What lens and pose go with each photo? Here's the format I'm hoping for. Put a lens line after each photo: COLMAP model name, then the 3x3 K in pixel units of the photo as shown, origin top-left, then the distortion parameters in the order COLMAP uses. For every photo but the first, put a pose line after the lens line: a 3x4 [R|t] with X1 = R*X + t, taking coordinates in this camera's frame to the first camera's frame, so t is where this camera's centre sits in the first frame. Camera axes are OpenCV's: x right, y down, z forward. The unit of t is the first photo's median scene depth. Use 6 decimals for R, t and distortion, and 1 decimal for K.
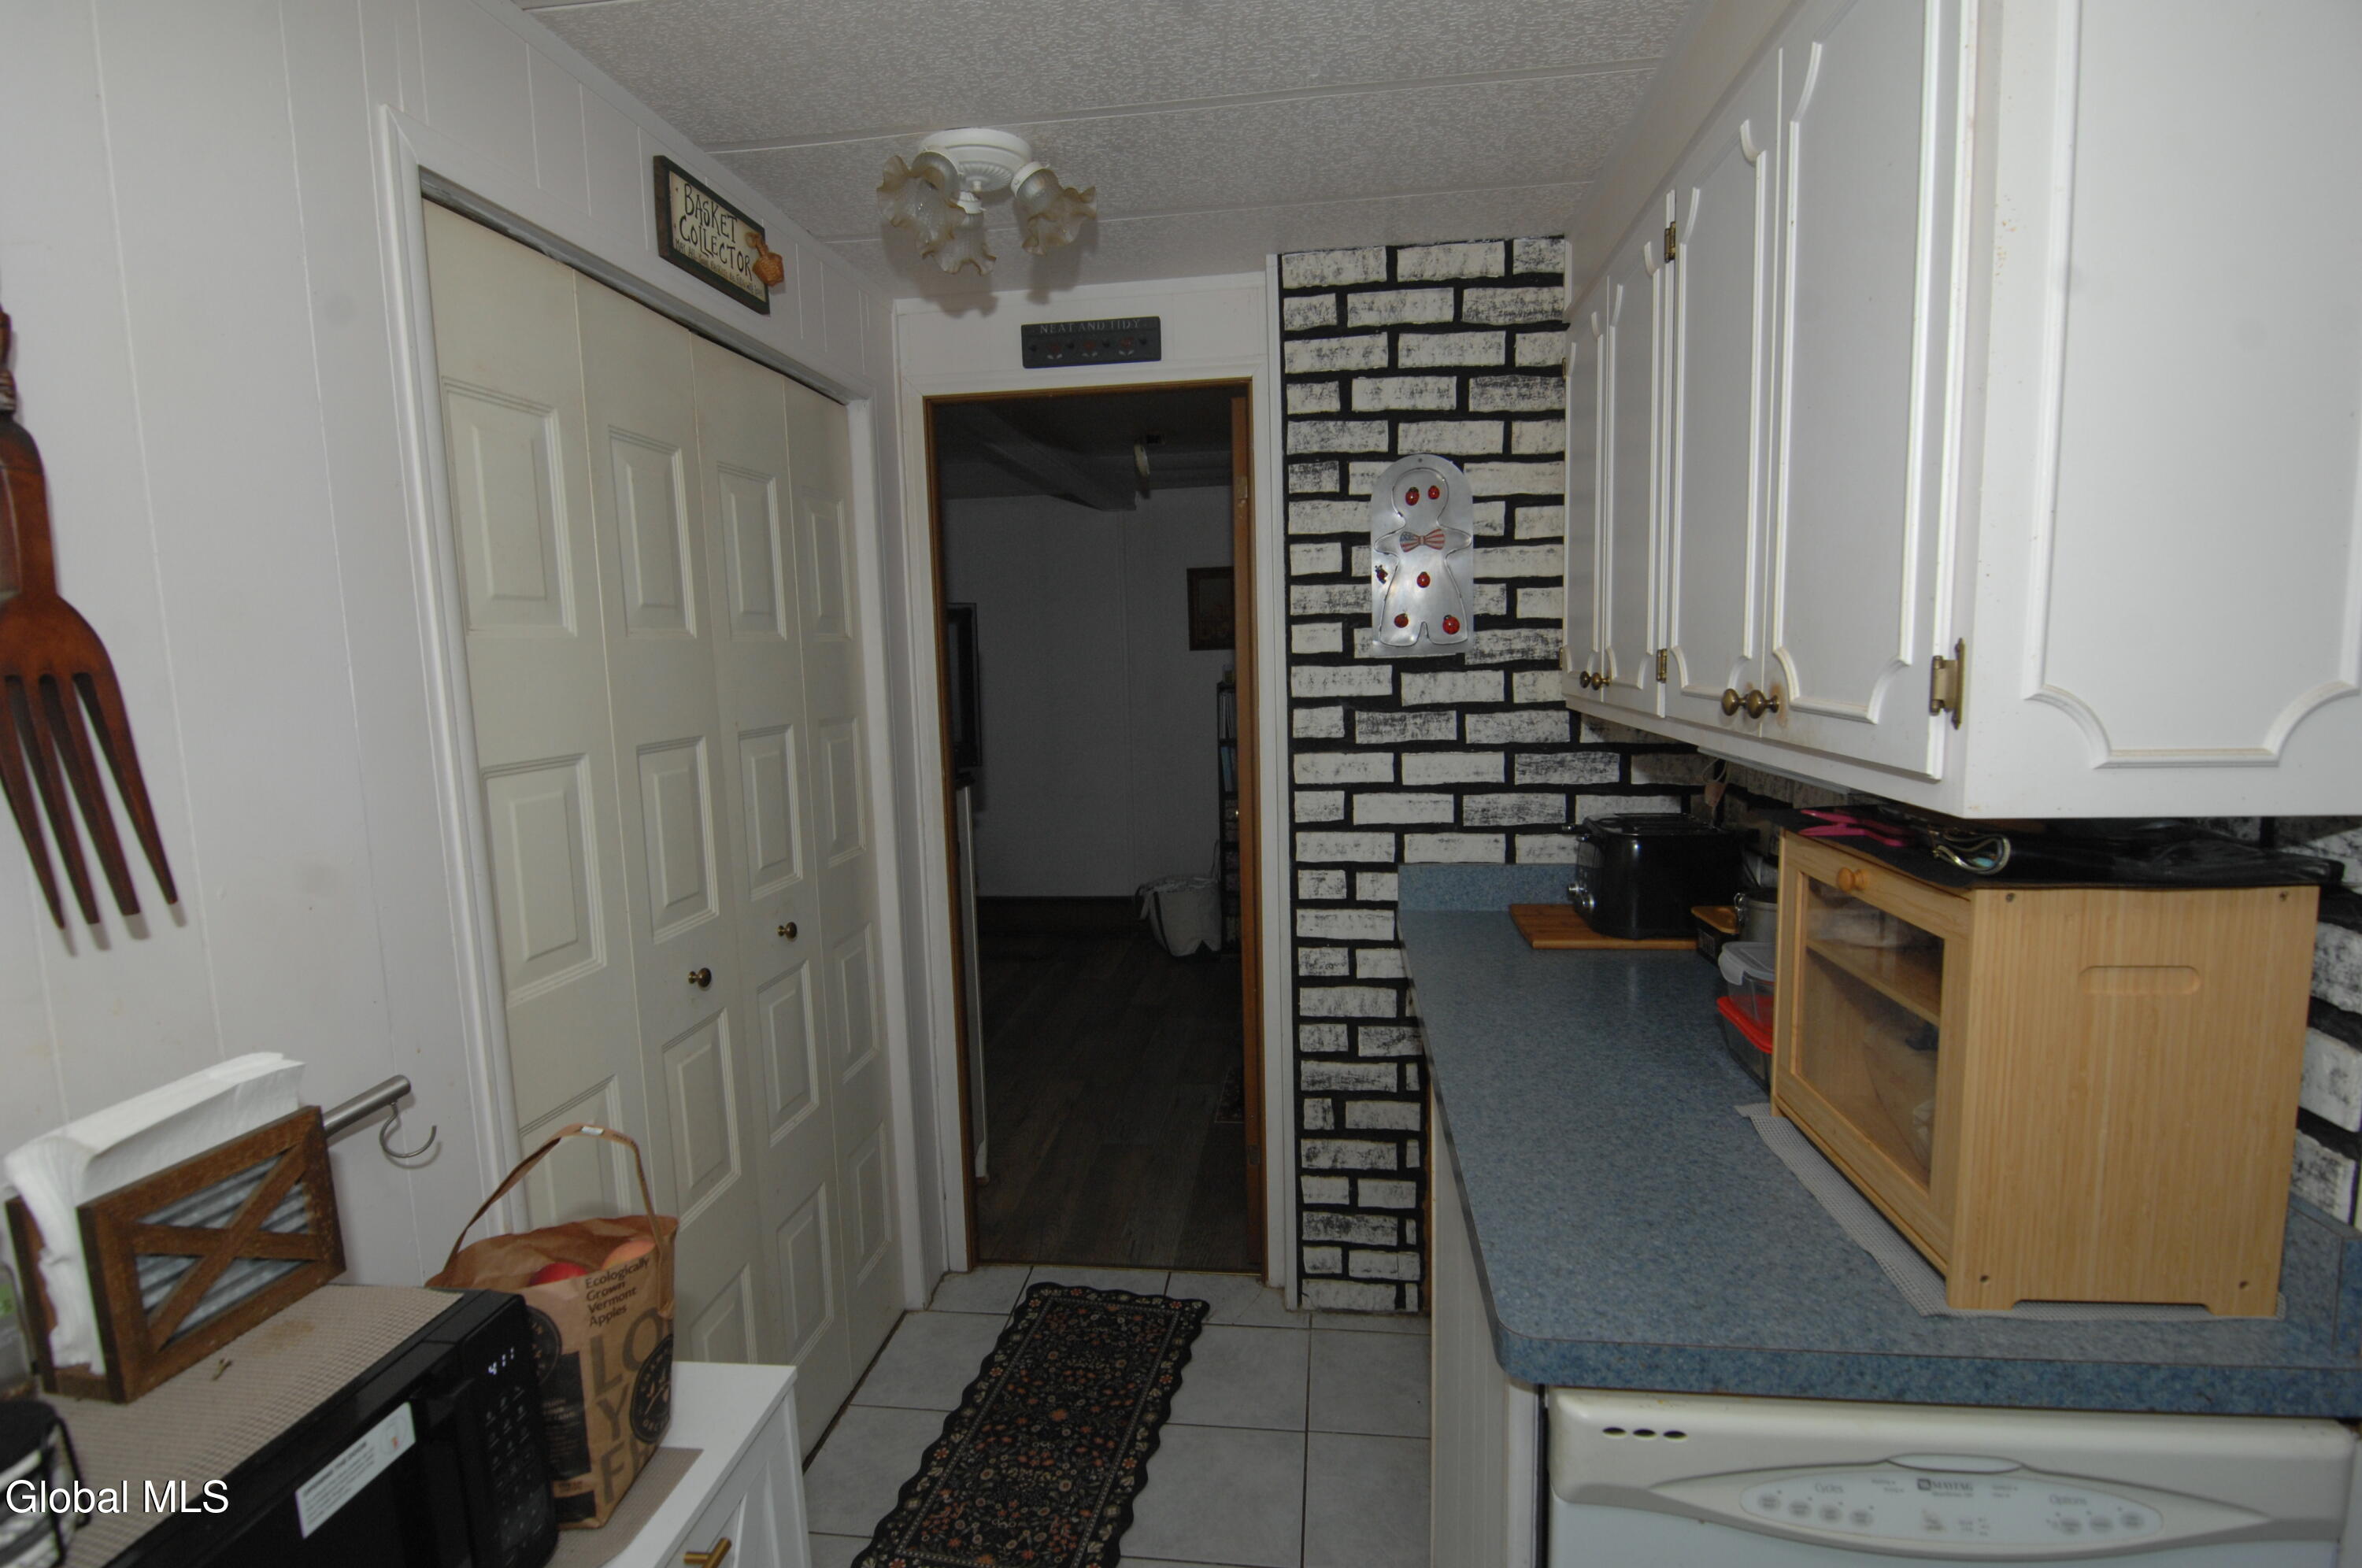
lens RADIAL K [[1136.9, 0, 1157.4], [0, 1136.9, 791.9], [0, 0, 1]] dist [-0.006020, -0.010301]
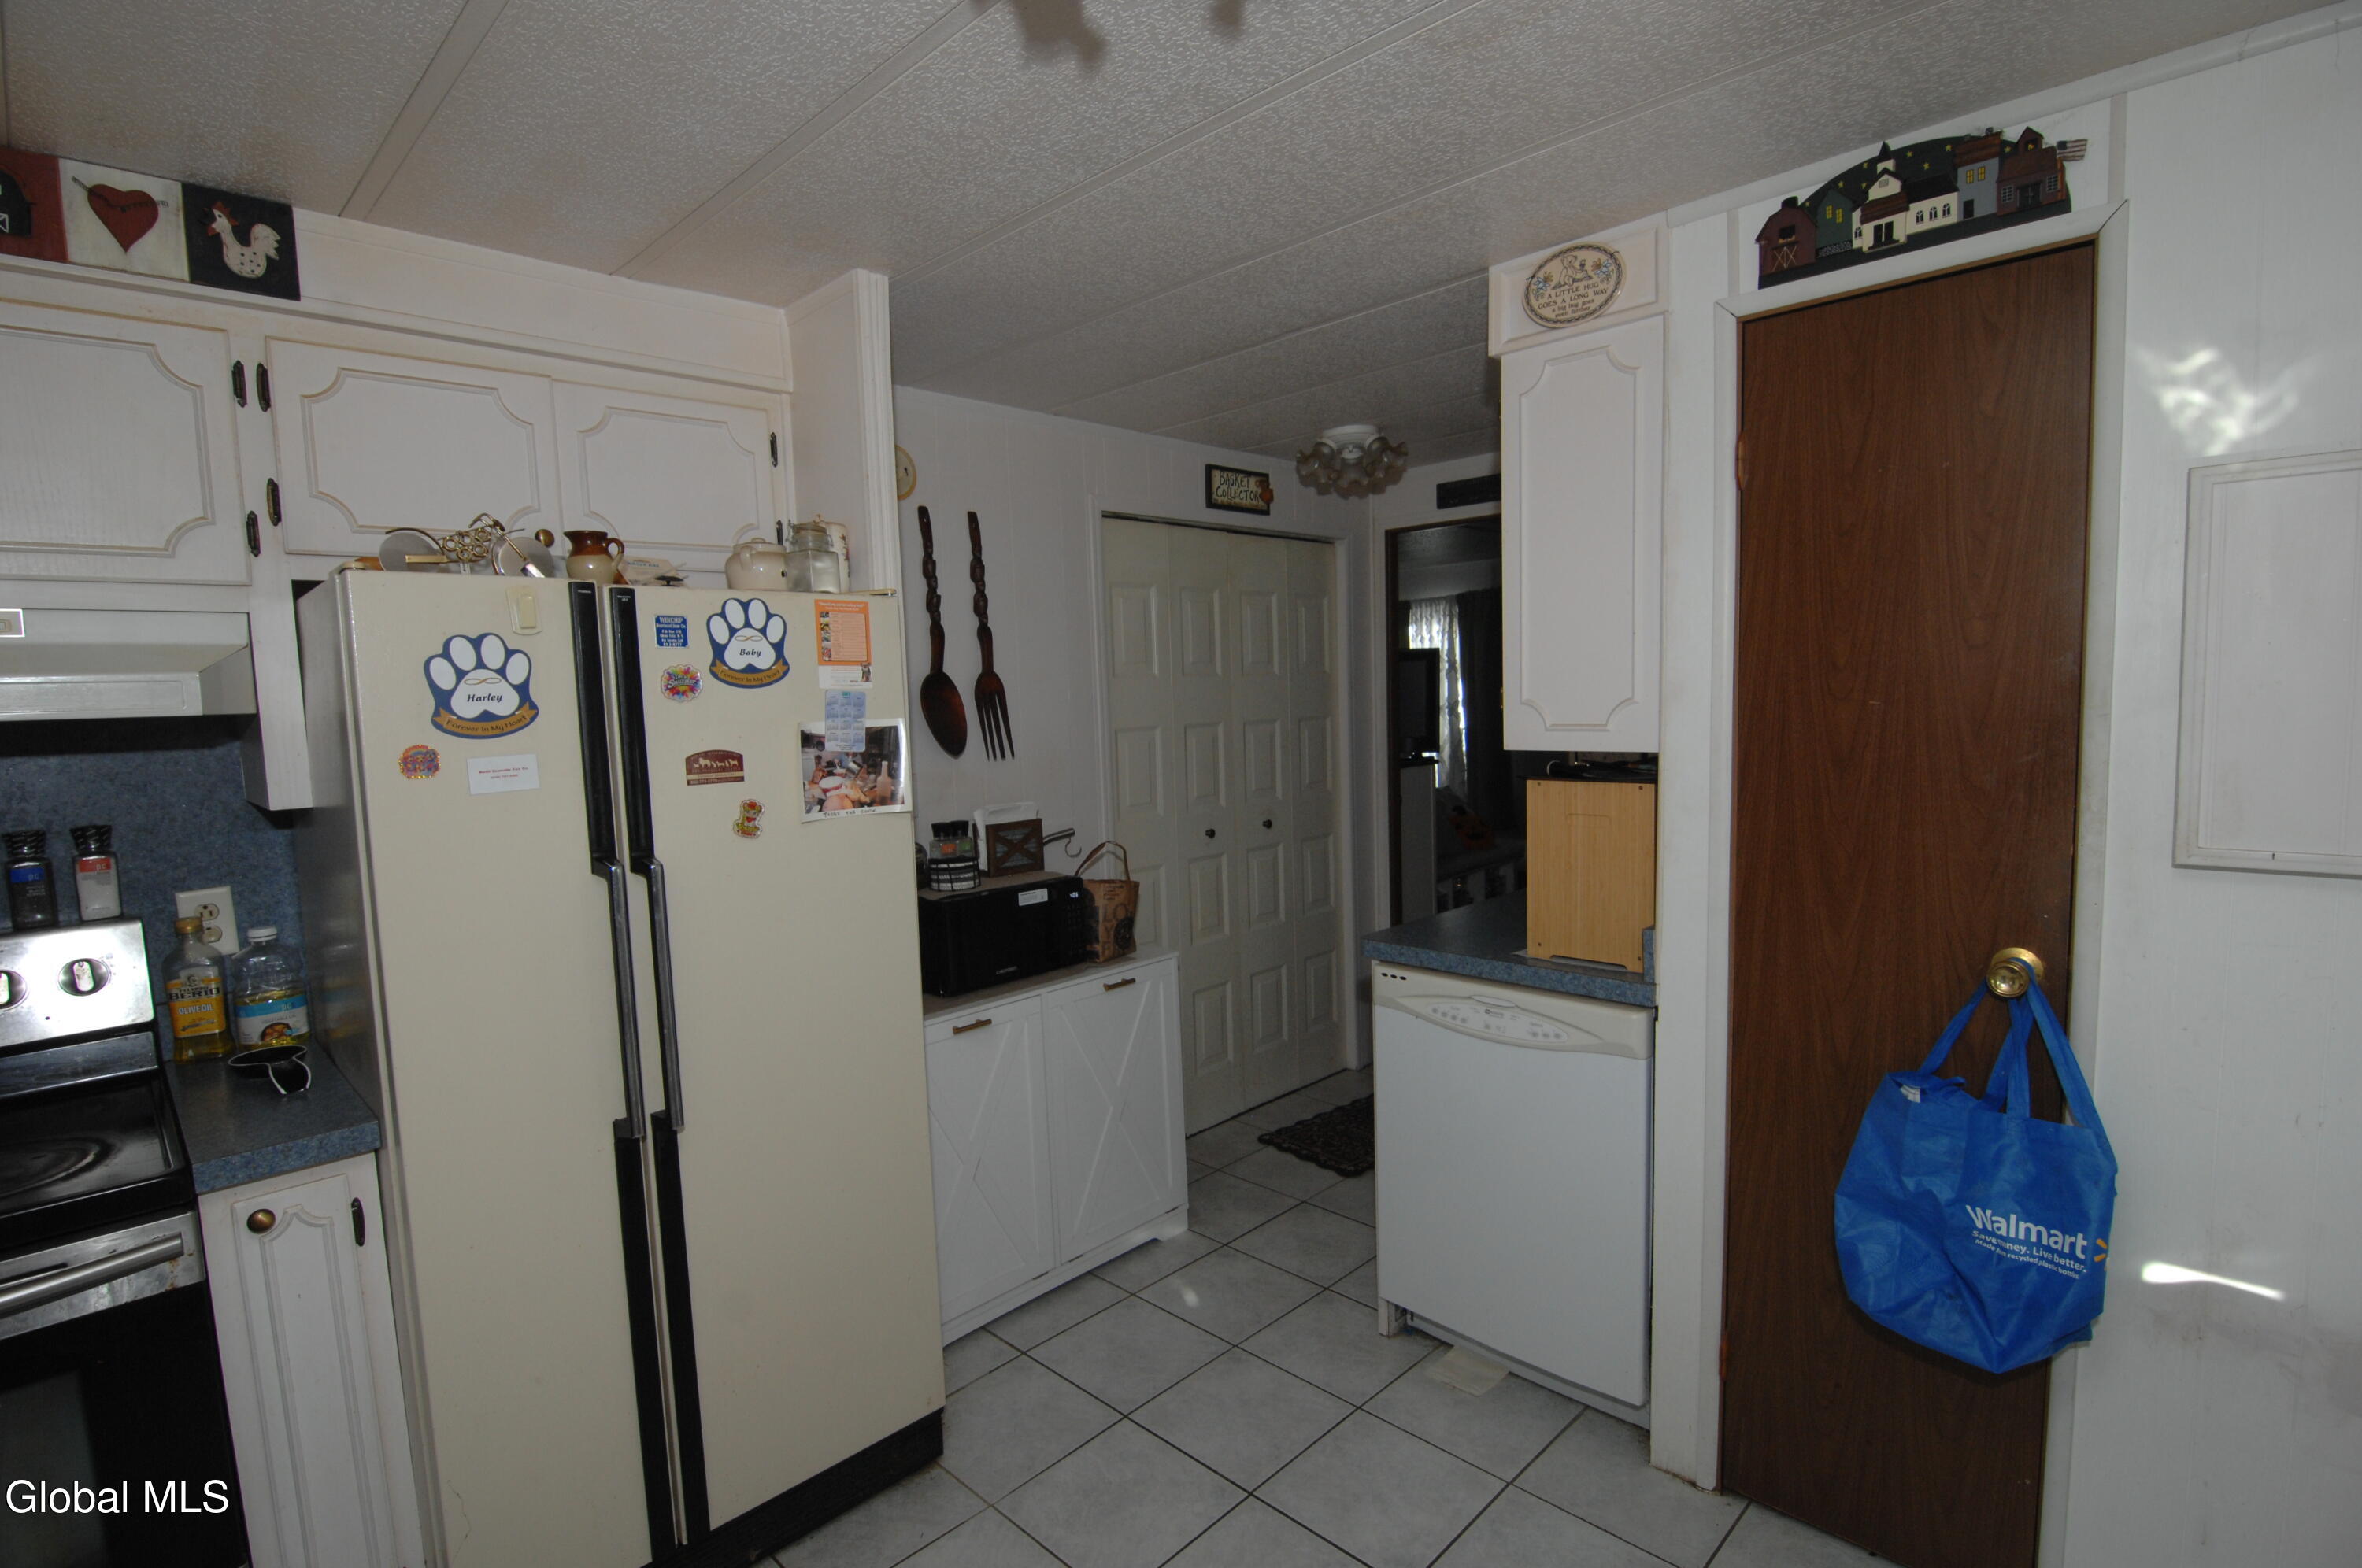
lens RADIAL K [[1136.9, 0, 1179.9], [0, 1136.9, 797.7], [0, 0, 1]] dist [-0.006020, -0.010301]
pose [[0.802010, 0.060379, -0.594250, 1.024355], [-0.065668, 0.997760, 0.012751, 0.089281], [0.593689, 0.028797, 0.804179, -0.953281]]
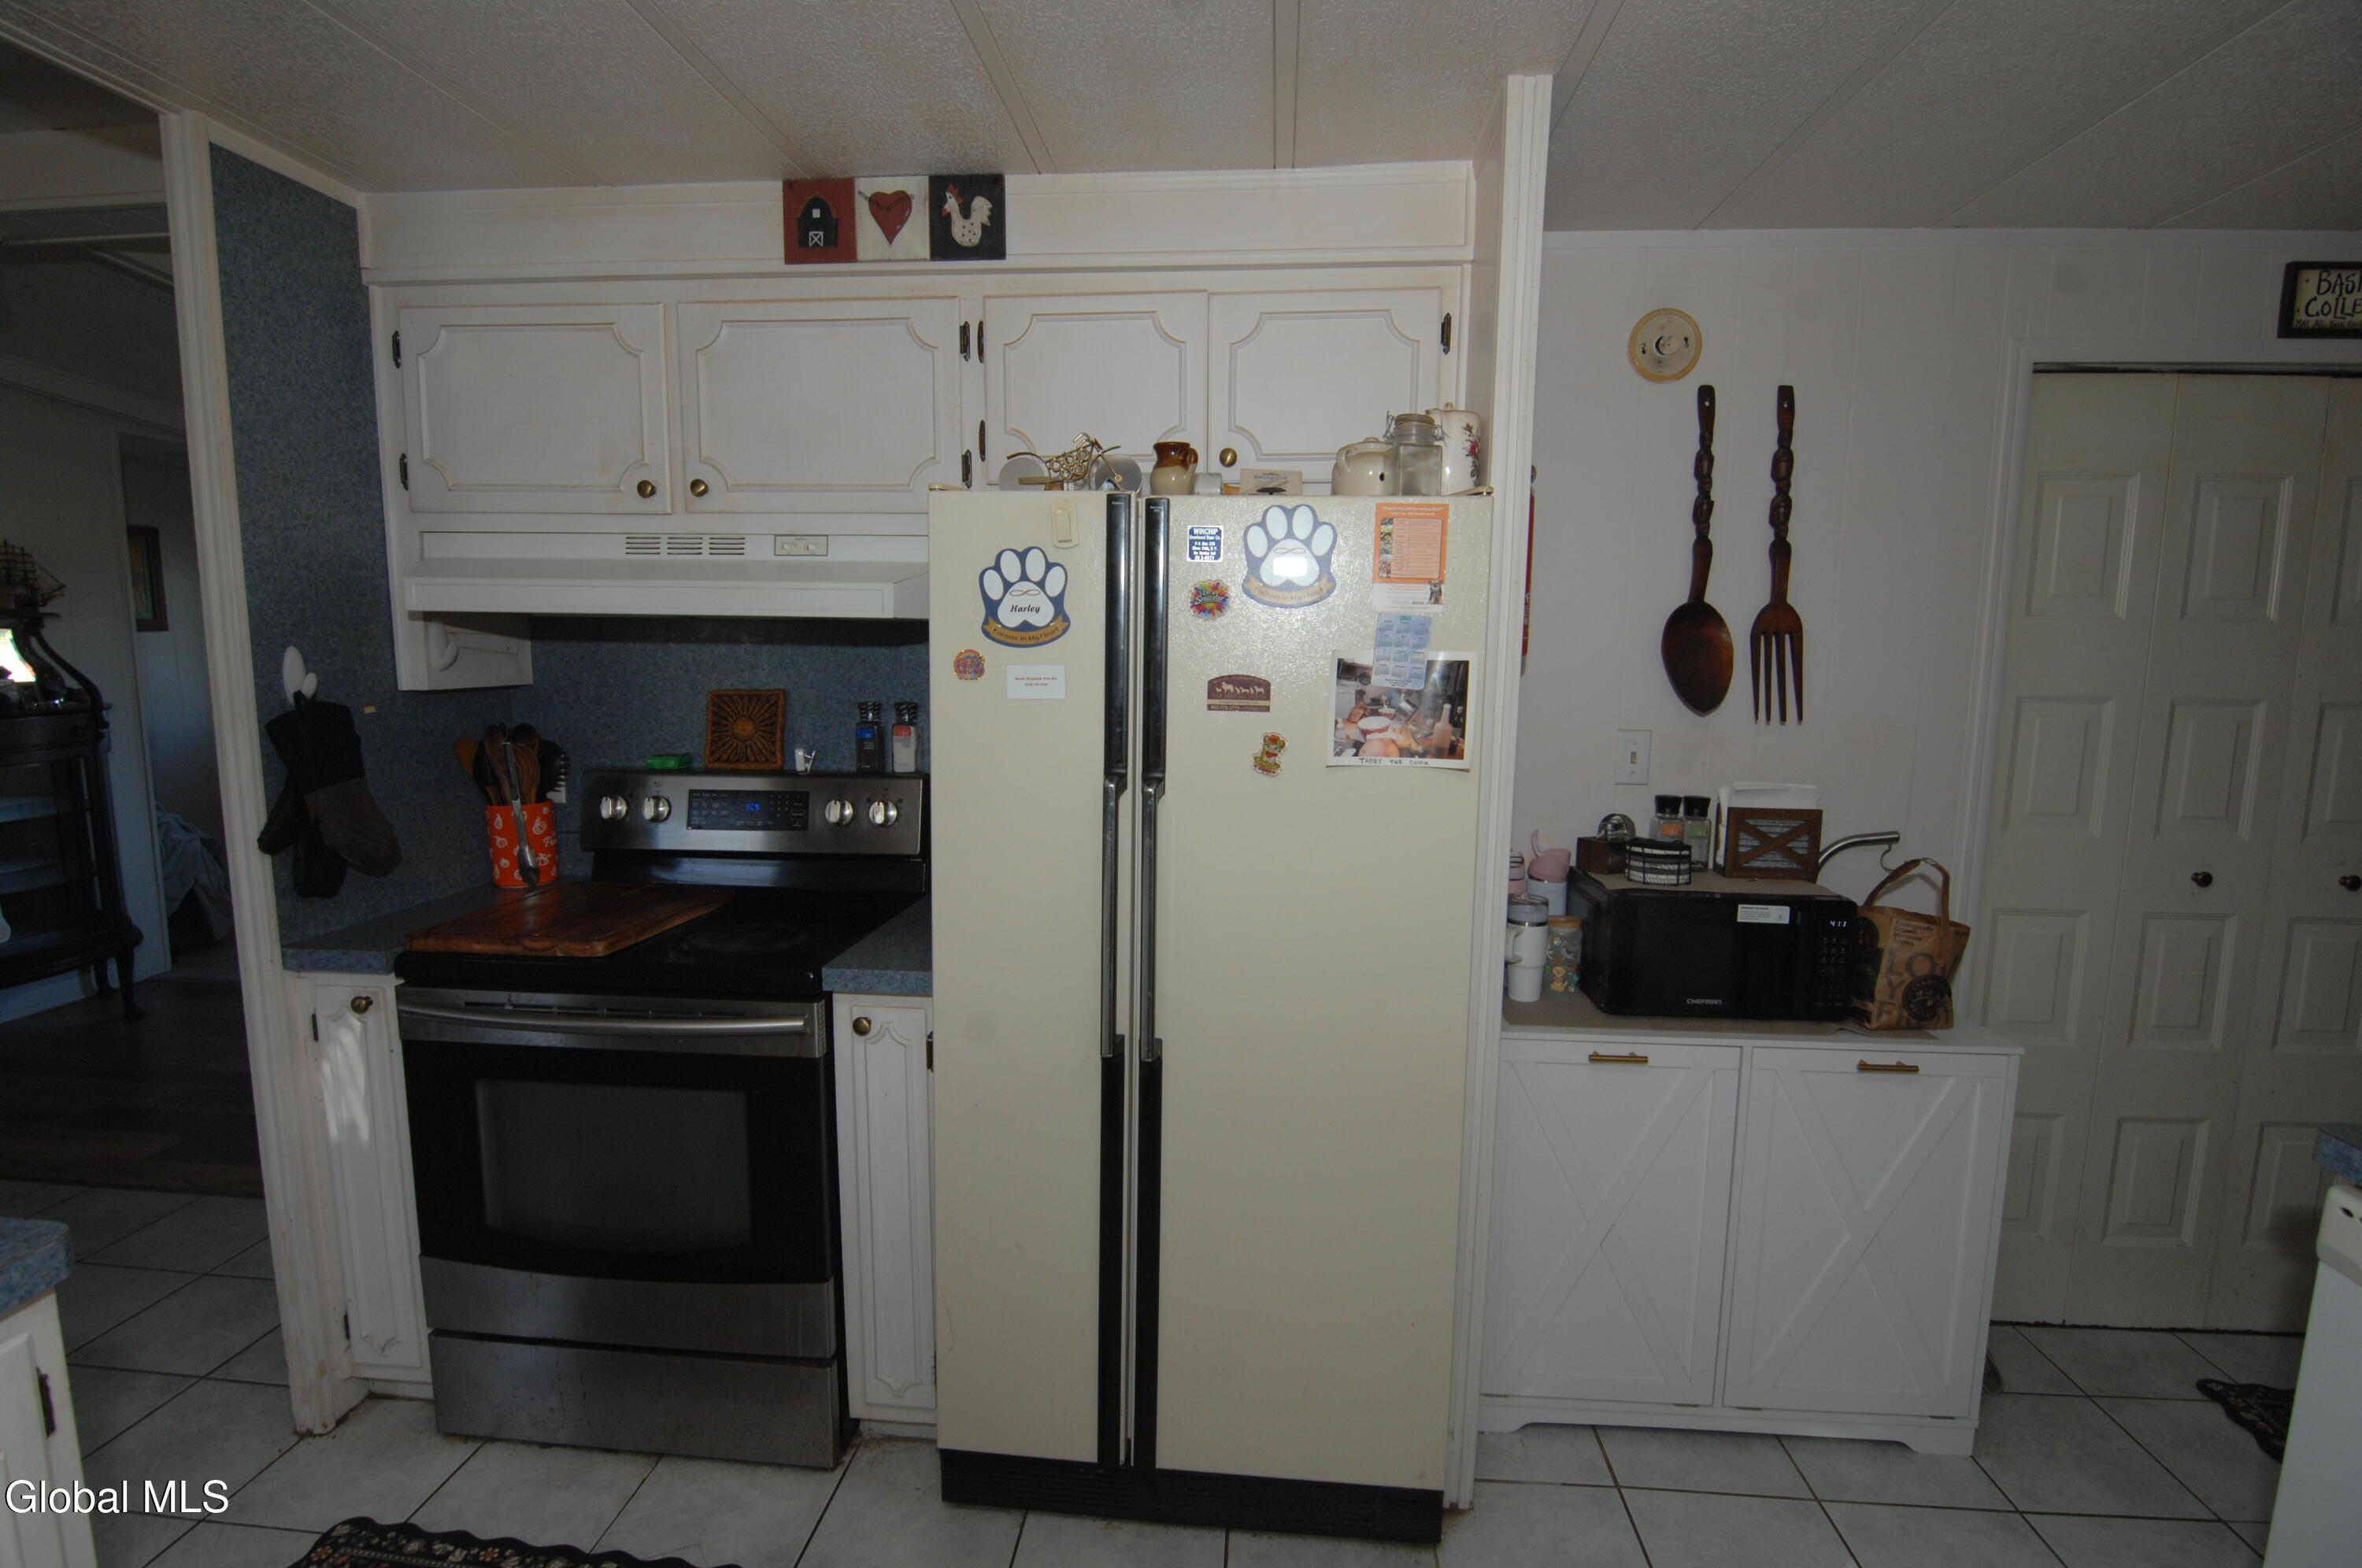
lens RADIAL K [[1136.9, 0, 1178.6], [0, 1136.9, 799.1], [0, 0, 1]] dist [-0.006020, -0.010301]
pose [[0.045596, 0.165163, -0.985212, 1.013709], [-0.136116, 0.978066, 0.157665, 0.034831], [0.989643, 0.126914, 0.067078, -0.350148]]
